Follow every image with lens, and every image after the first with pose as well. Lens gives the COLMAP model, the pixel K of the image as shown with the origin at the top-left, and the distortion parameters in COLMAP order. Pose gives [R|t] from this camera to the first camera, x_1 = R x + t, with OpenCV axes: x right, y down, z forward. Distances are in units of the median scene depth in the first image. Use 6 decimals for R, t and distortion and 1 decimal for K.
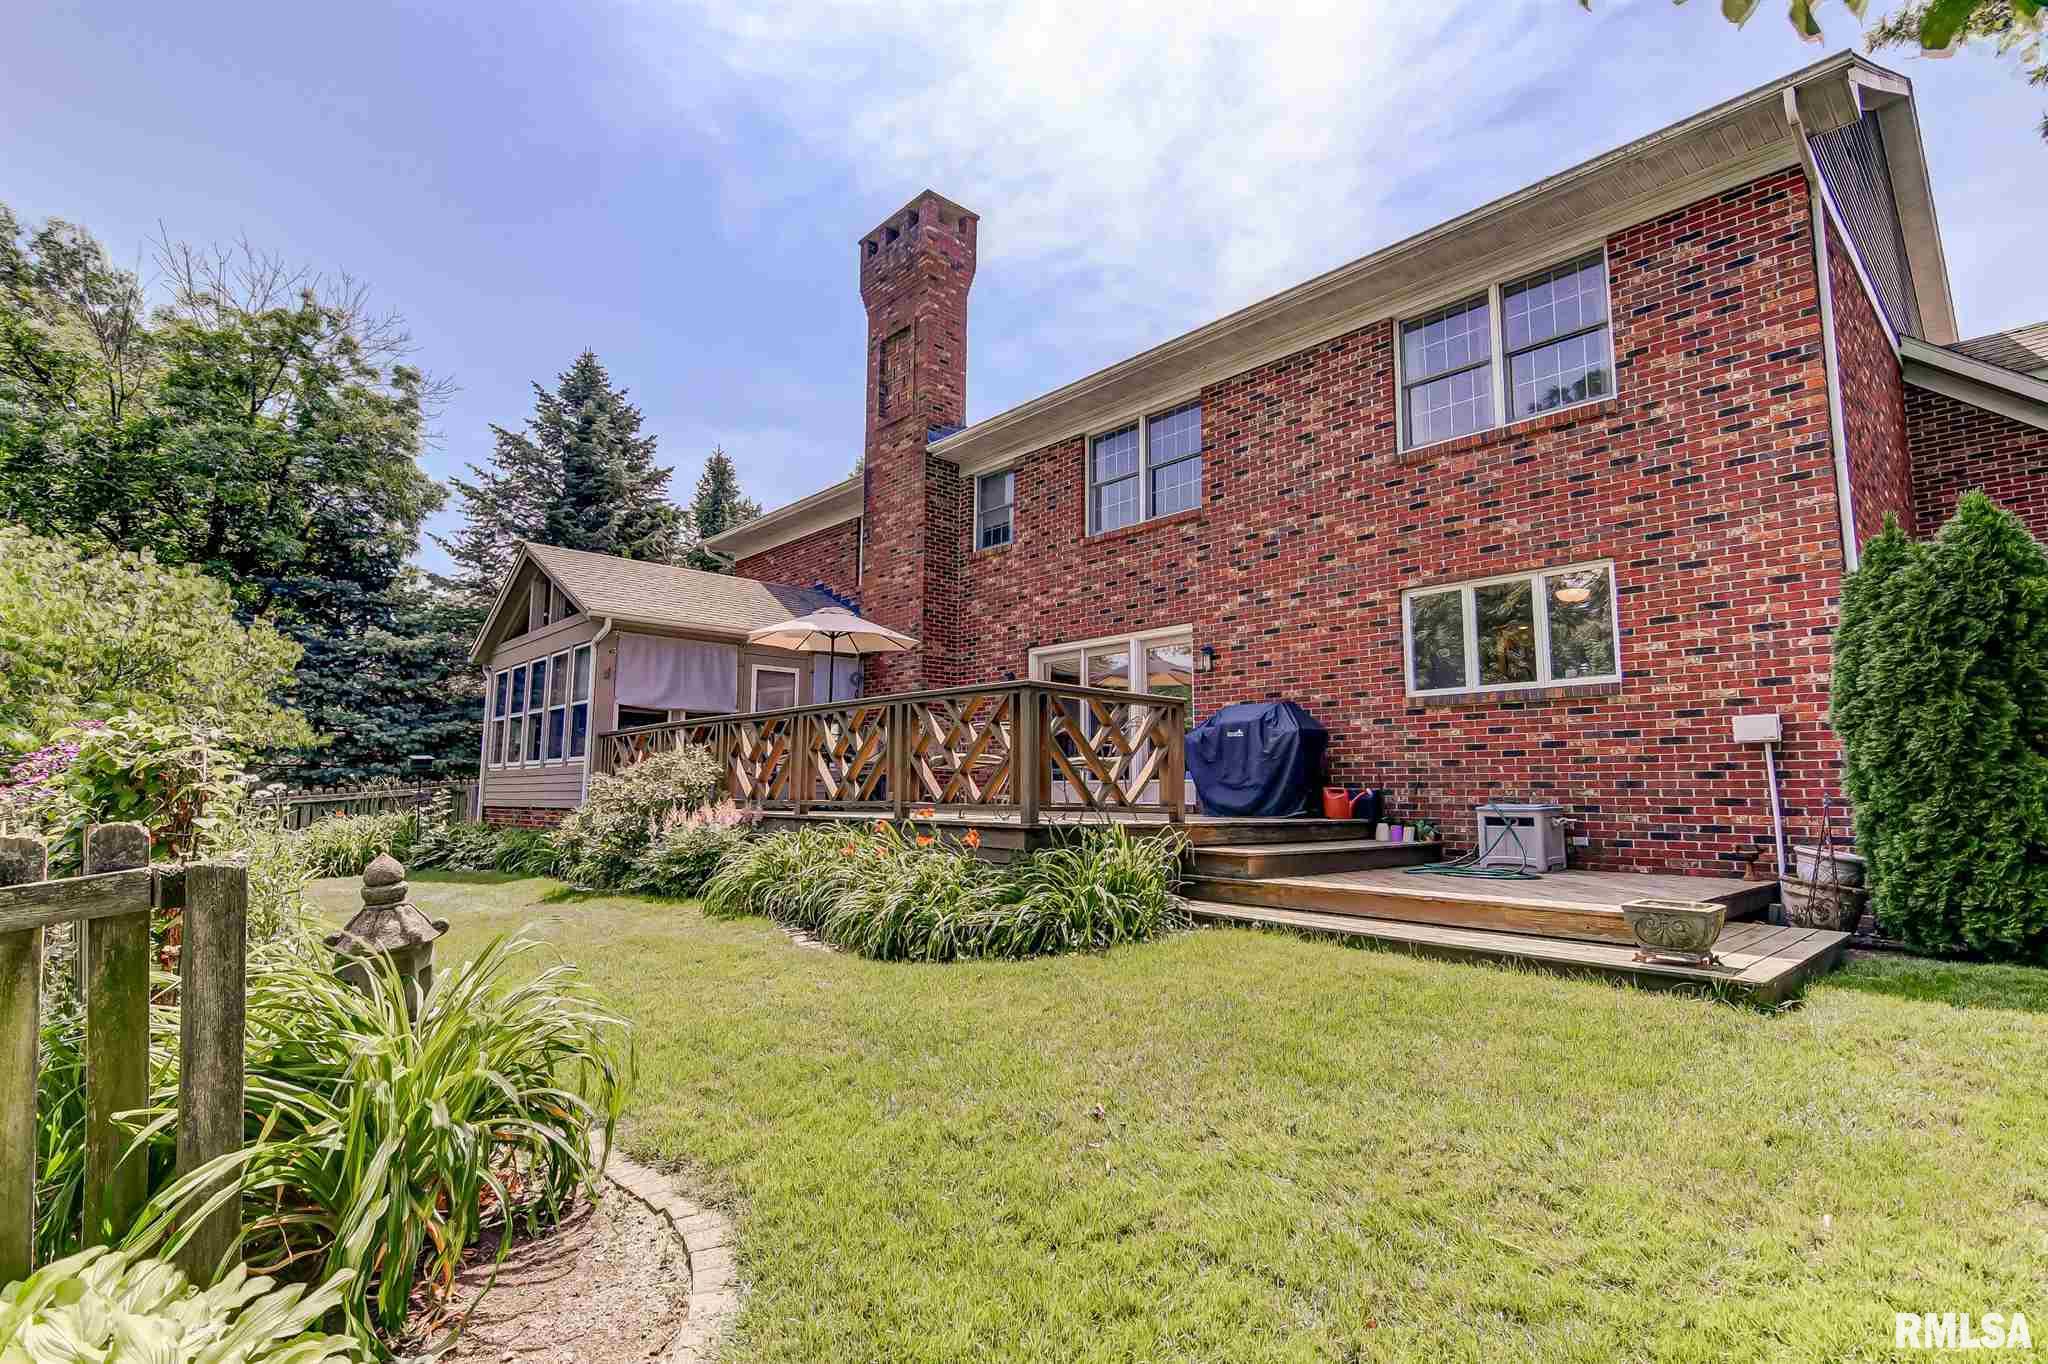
lens RADIAL K [[980.2, 0, 1023.3], [0, 980.2, 682.7], [0, 0, 1]] dist [0.010435, -0.008211]
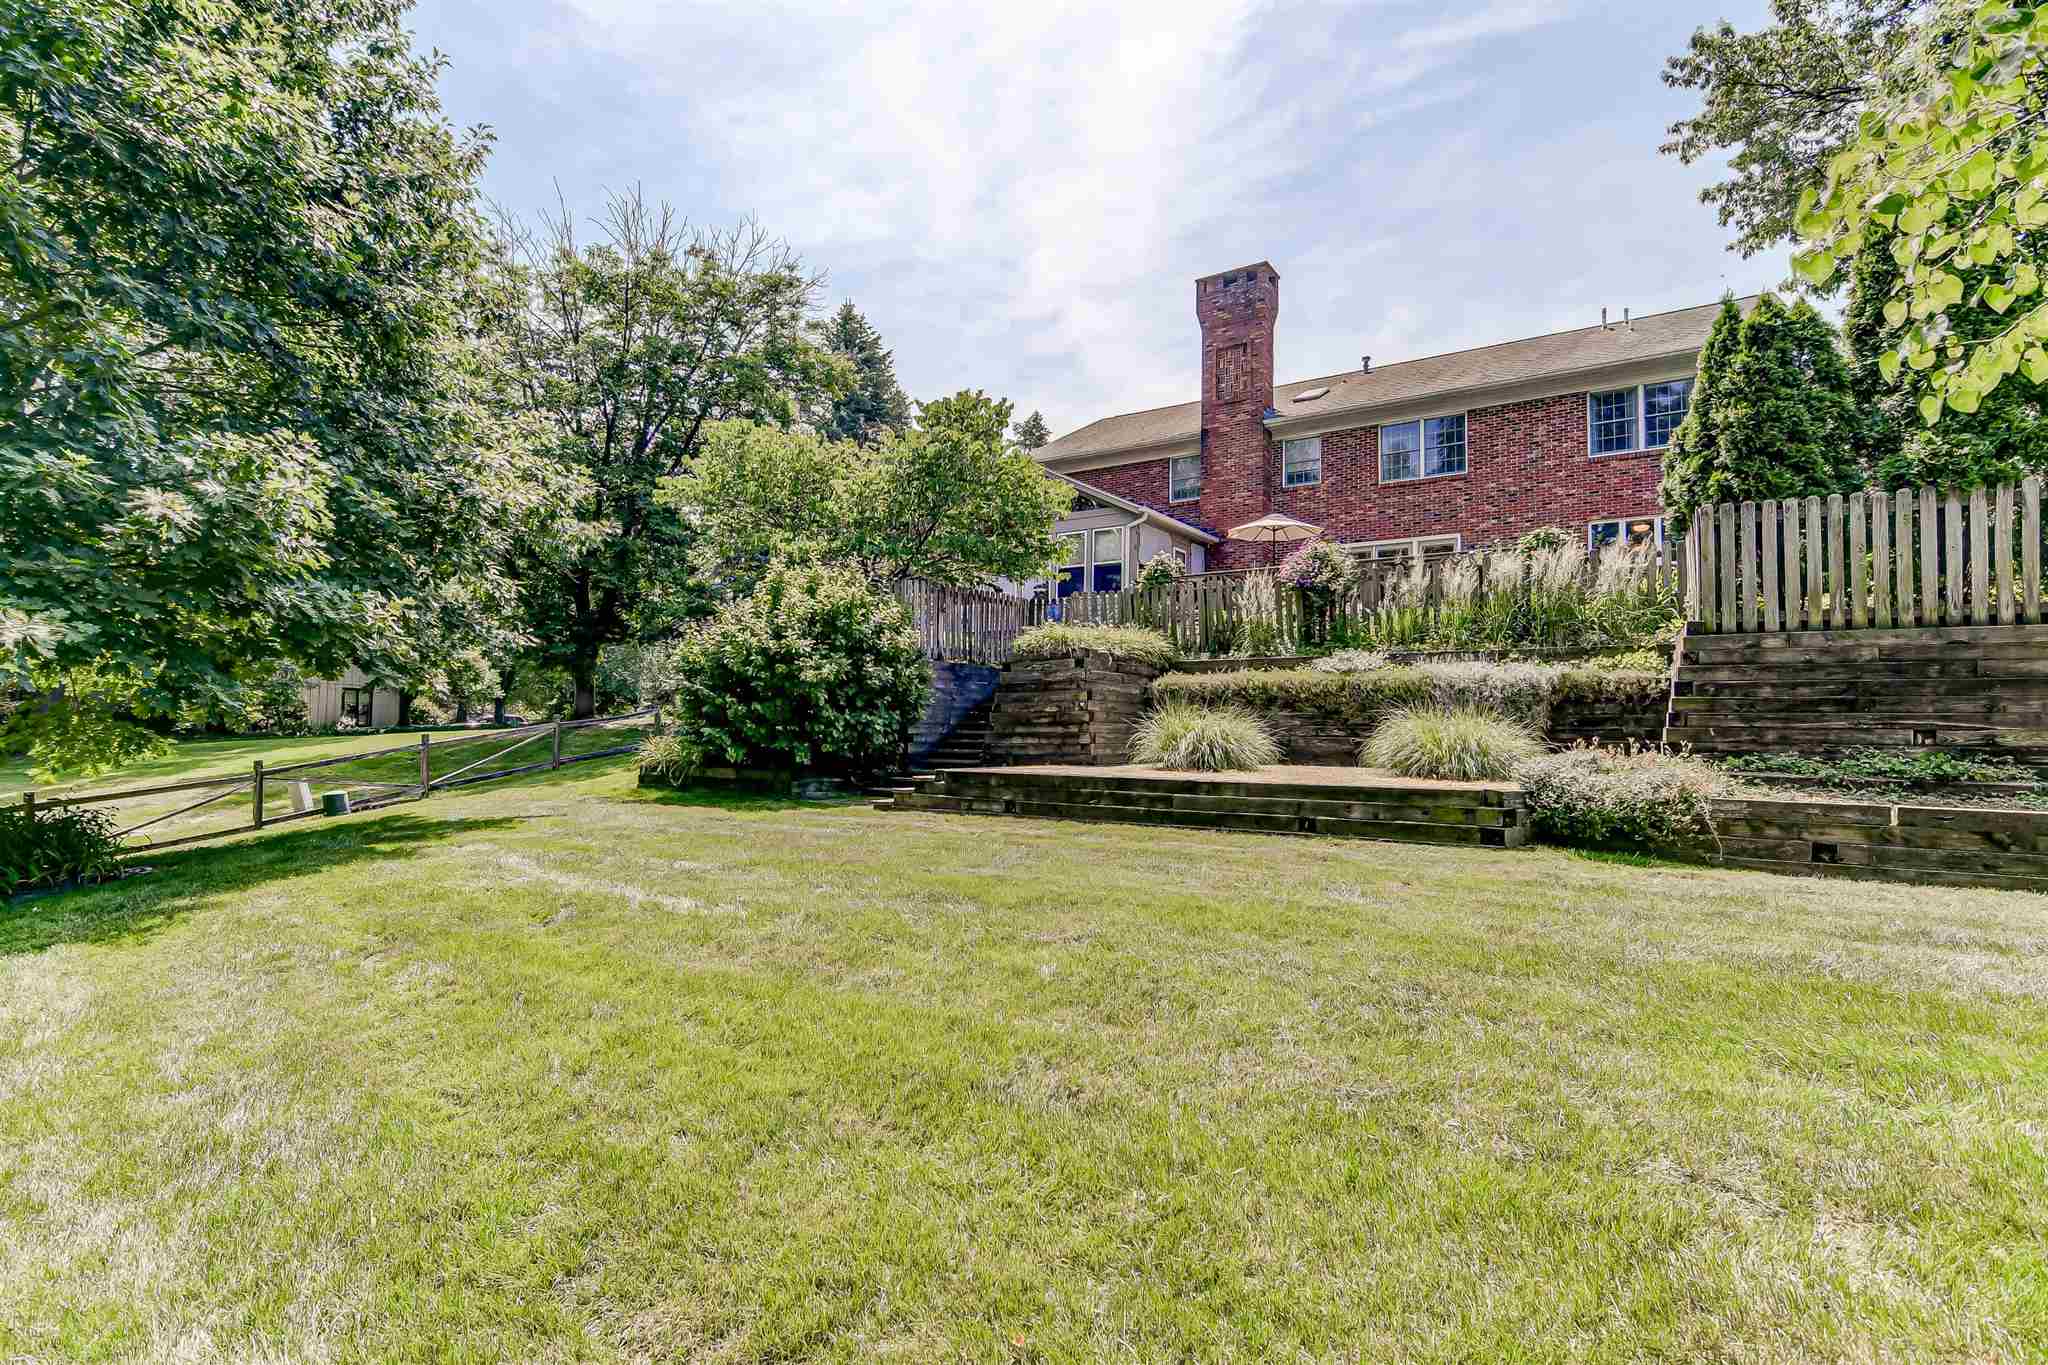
lens RADIAL K [[980.2, 0, 1017.8], [0, 980.2, 682.3], [0, 0, 1]] dist [0.010435, -0.008211]
pose [[0.967991, 0.020711, 0.250128, -0.851351], [-0.036650, 0.997571, 0.059233, 0.110988], [-0.248293, -0.066504, 0.966399, -0.500847]]
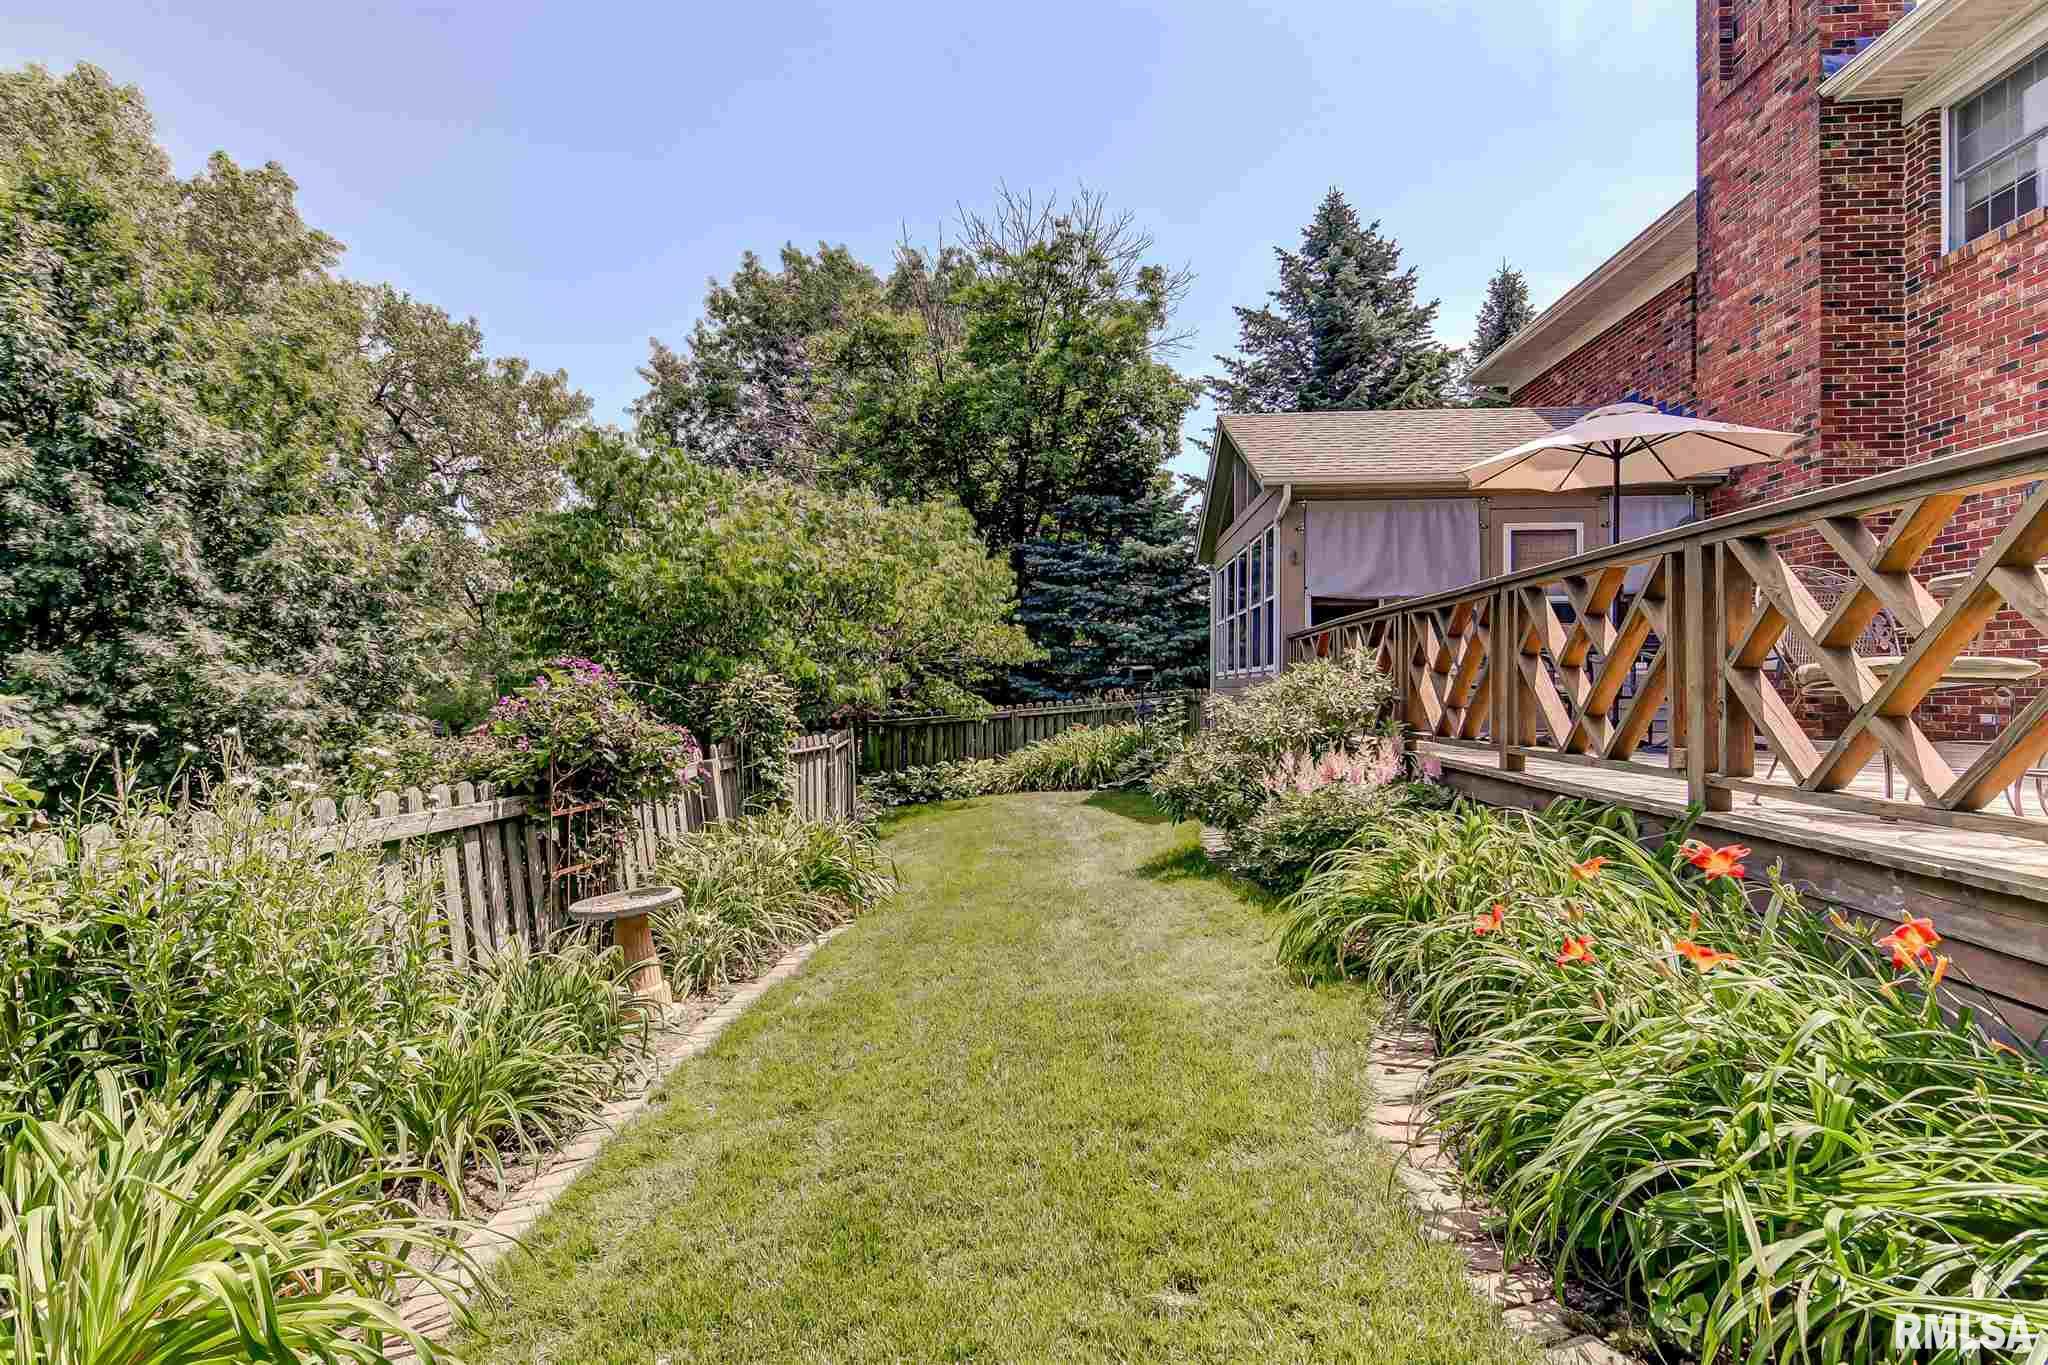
lens RADIAL K [[980.2, 0, 1017.3], [0, 980.2, 684.8], [0, 0, 1]] dist [0.010435, -0.008211]
pose [[0.685389, -0.006481, -0.728148, -0.008429], [0.086045, 0.993676, 0.072148, 0.012963], [0.723075, -0.112102, 0.681612, 0.247109]]
